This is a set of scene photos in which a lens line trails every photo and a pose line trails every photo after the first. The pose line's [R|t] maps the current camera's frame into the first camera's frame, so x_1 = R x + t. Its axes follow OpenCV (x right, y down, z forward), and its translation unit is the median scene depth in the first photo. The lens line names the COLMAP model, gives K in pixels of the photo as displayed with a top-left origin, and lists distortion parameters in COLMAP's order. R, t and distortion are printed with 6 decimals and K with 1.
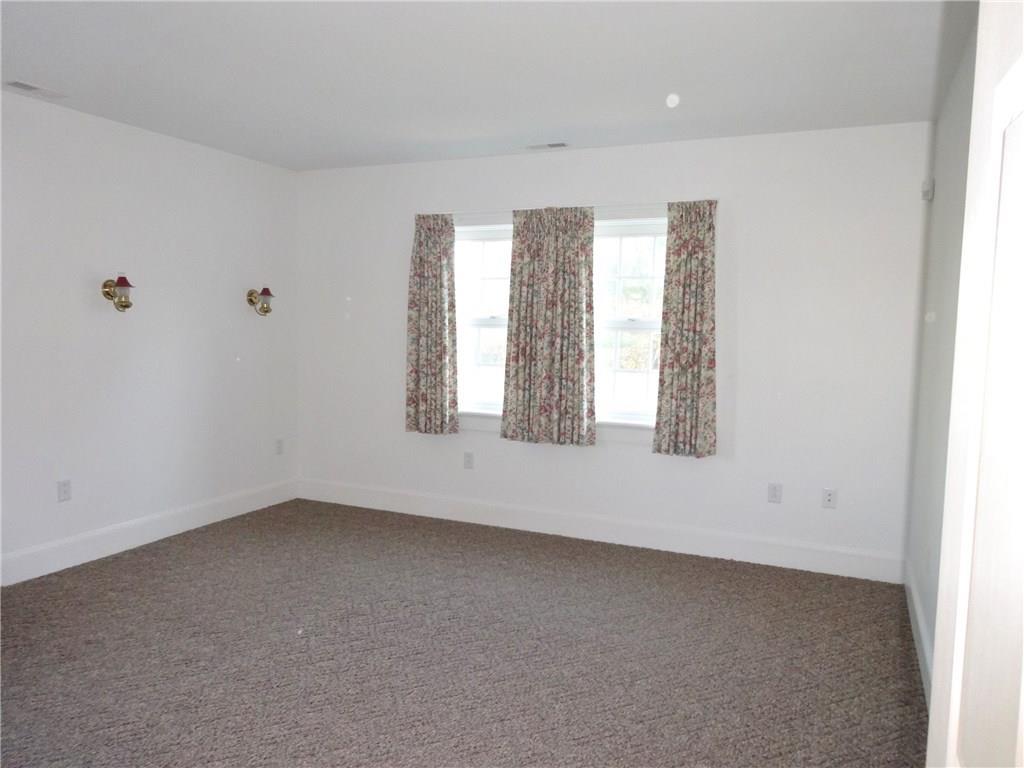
lens RADIAL K [[754.5, 0, 518.3], [0, 754.5, 385.7], [0, 0, 1]] dist [0.002867, -0.011784]
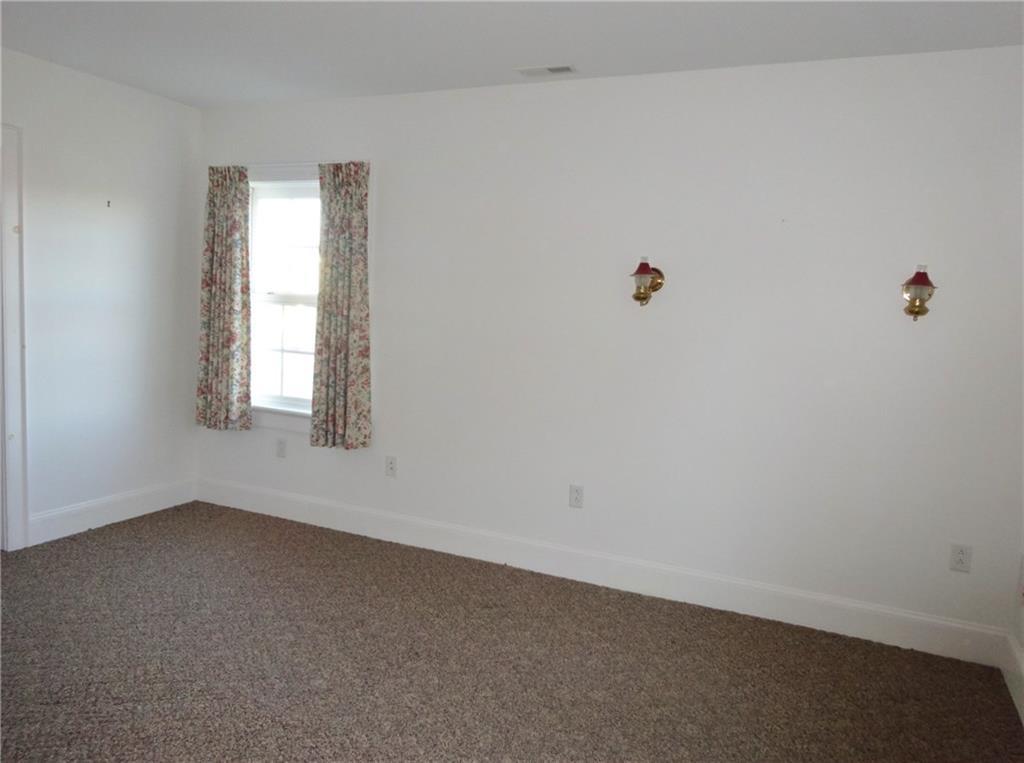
lens RADIAL K [[754.5, 0, 513.9], [0, 754.5, 383.7], [0, 0, 1]] dist [0.002867, -0.011784]
pose [[-0.009193, 0.085880, -0.996263, 0.288712], [-0.137912, 0.986675, 0.086326, -0.062377], [0.990402, 0.138190, 0.002773, 0.831105]]
